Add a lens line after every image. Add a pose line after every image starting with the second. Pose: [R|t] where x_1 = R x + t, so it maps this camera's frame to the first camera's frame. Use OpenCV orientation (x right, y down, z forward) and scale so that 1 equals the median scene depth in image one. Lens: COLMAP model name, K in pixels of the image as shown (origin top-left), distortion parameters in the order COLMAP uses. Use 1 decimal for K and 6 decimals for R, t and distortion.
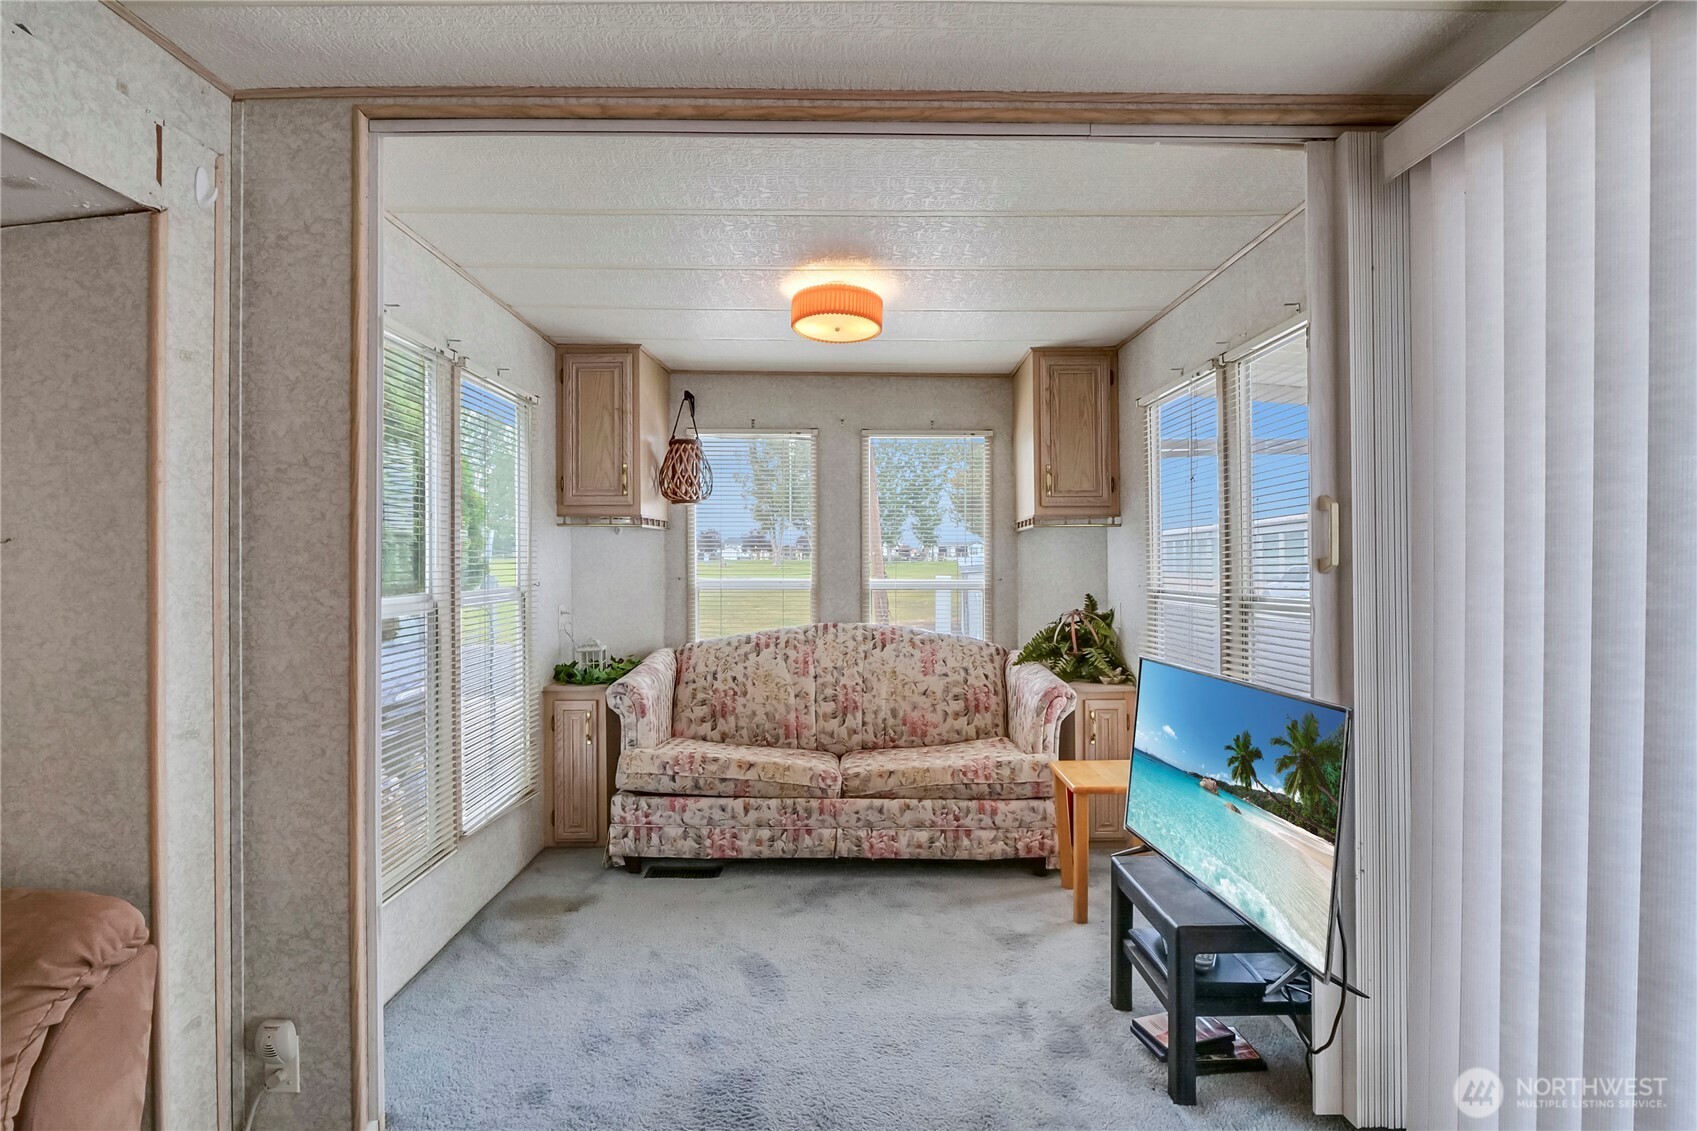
lens RADIAL K [[803.9, 0, 847.7], [0, 803.9, 548.9], [0, 0, 1]] dist [-0.014067, -0.001443]
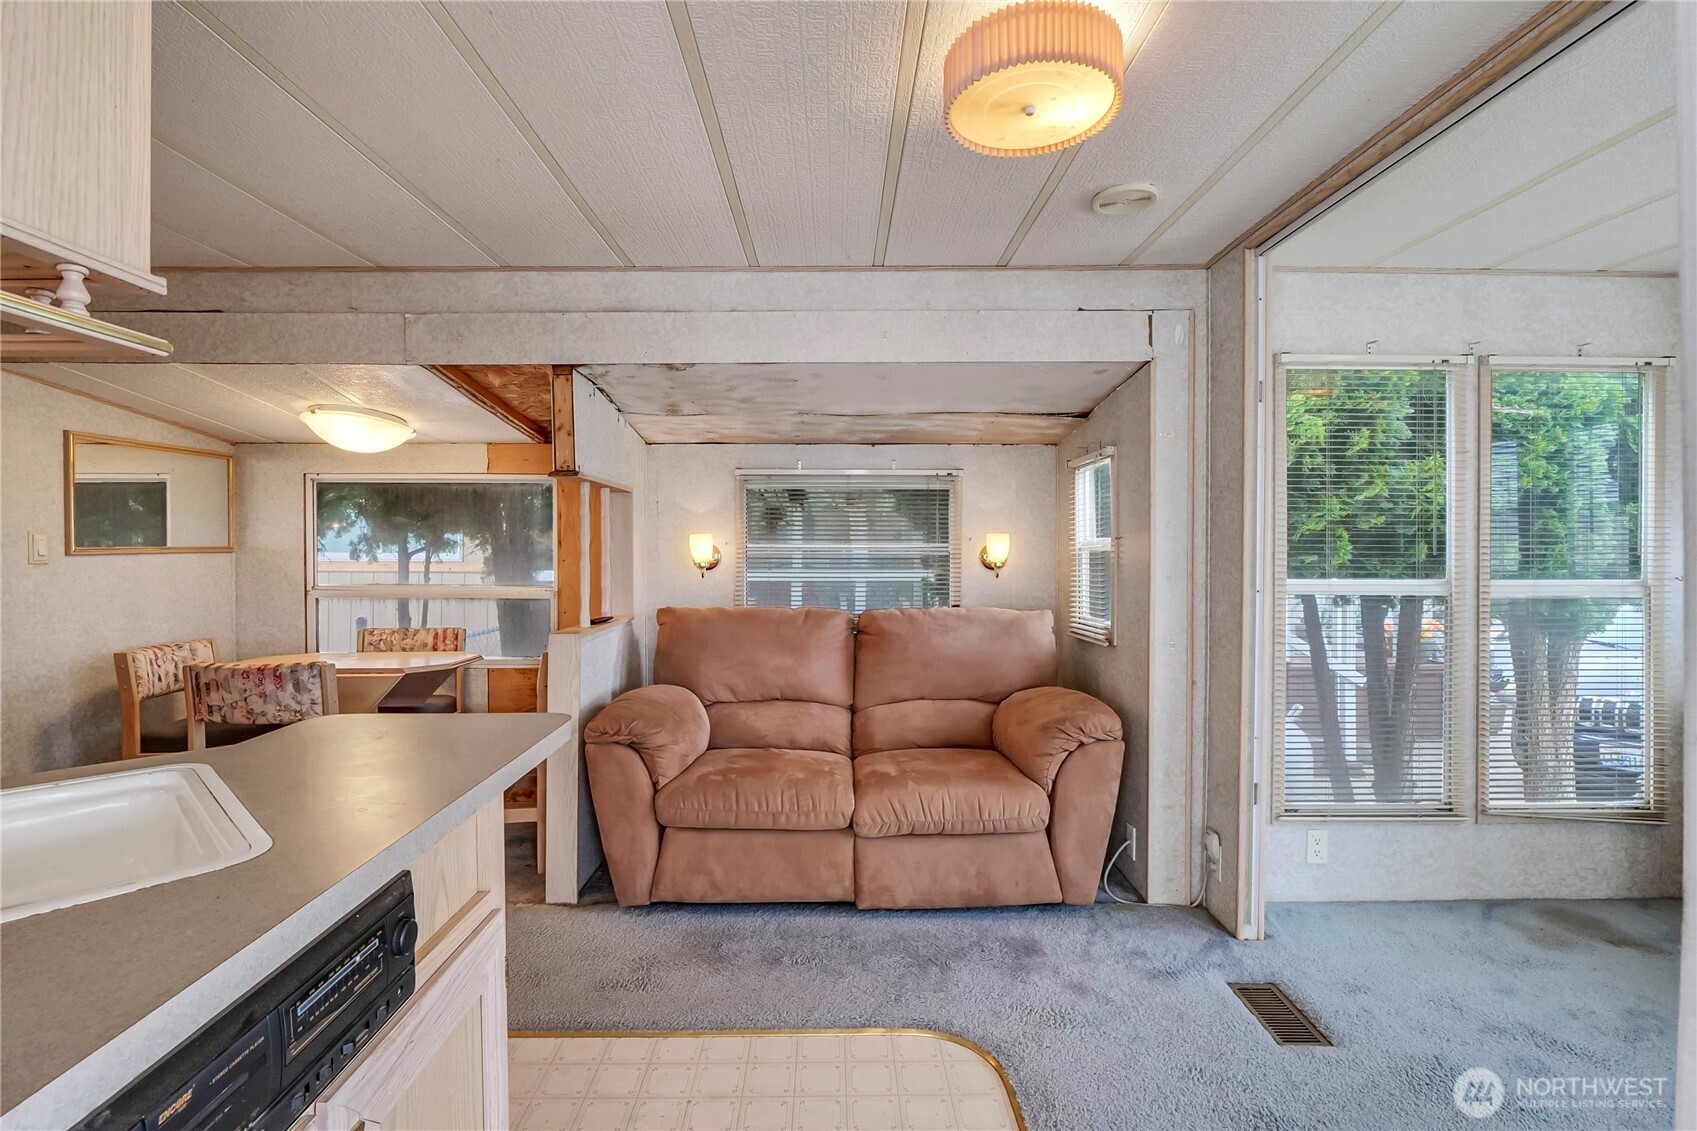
lens RADIAL K [[802.0, 0, 817.4], [0, 802.0, 552.4], [0, 0, 1]] dist [-0.005216, -0.000880]
pose [[-0.017317, 0.008467, -0.999814, 0.478204], [0.007844, 0.999935, 0.008333, 0.001987], [0.999819, -0.007699, -0.017383, 0.115230]]
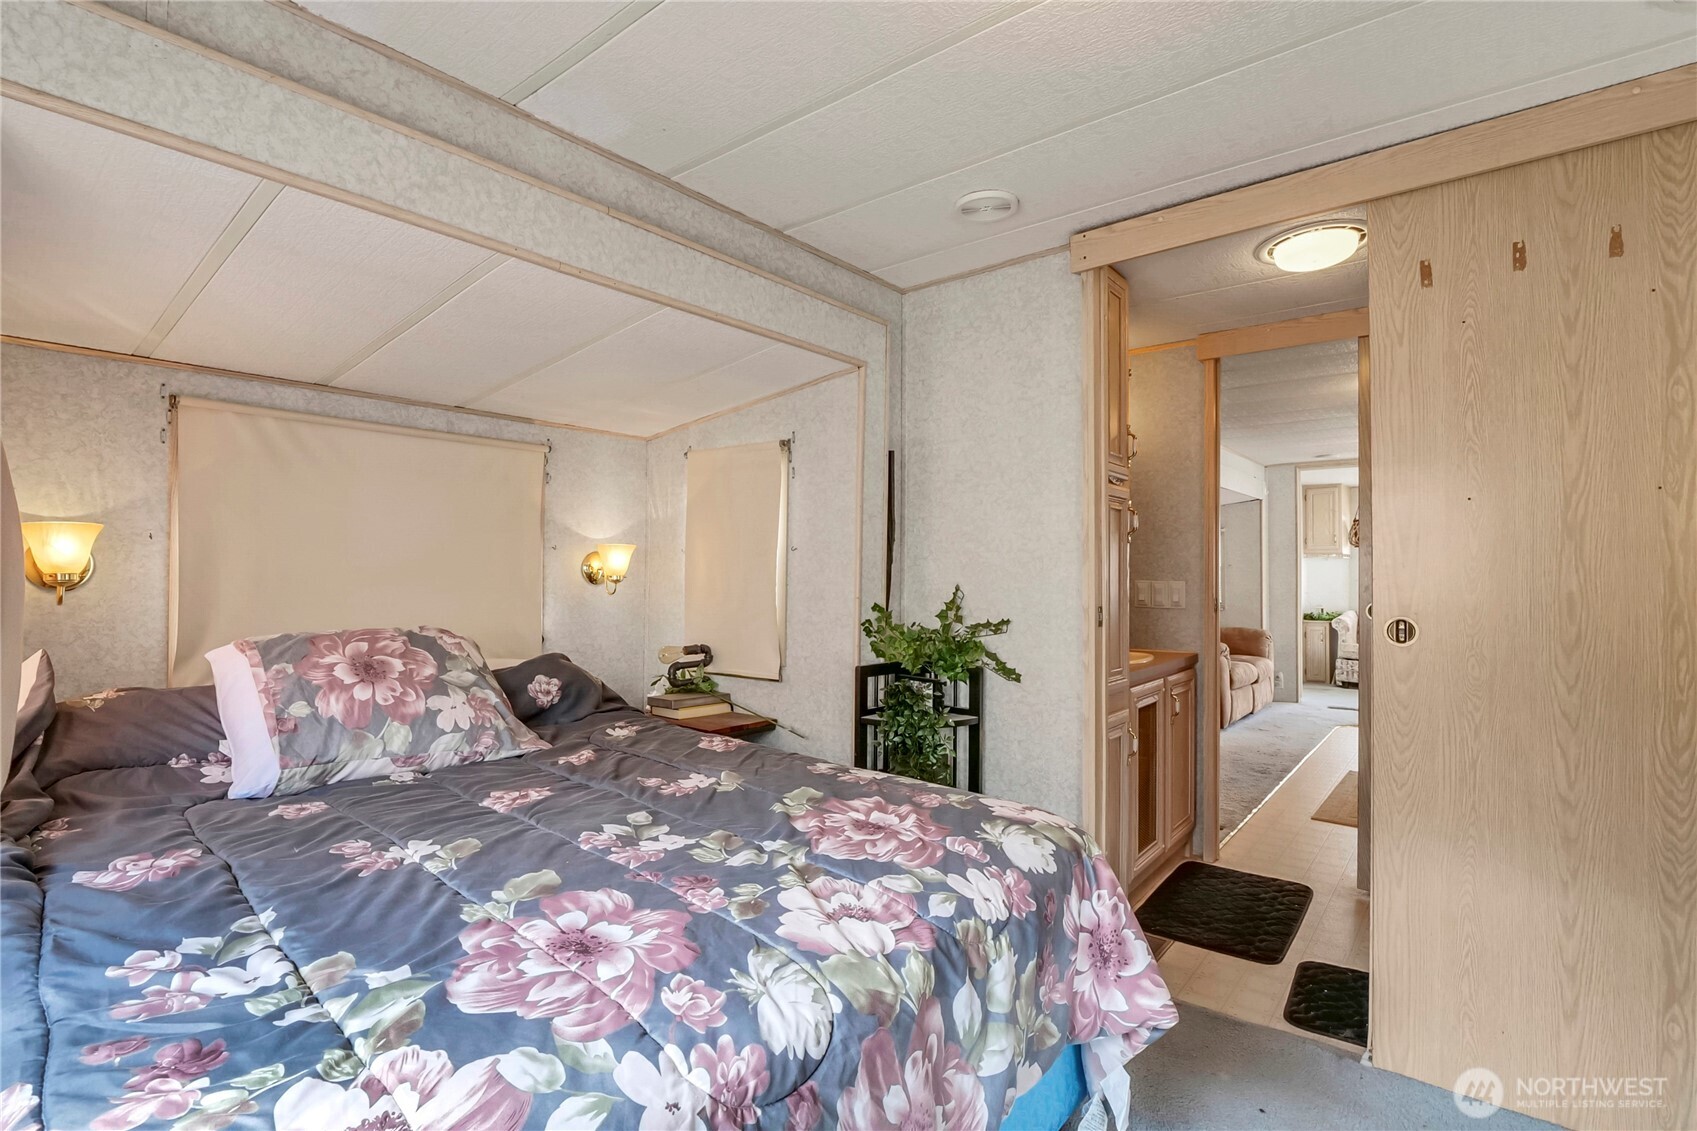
lens RADIAL K [[818.5, 0, 855.5], [0, 818.5, 540.0], [0, 0, 1]] dist [-0.006187, -0.000764]
pose [[0.780198, -0.009576, -0.625459, 0.161826], [-0.007187, 0.999680, -0.024271, -0.012089], [0.625491, 0.023431, 0.779879, -2.114706]]
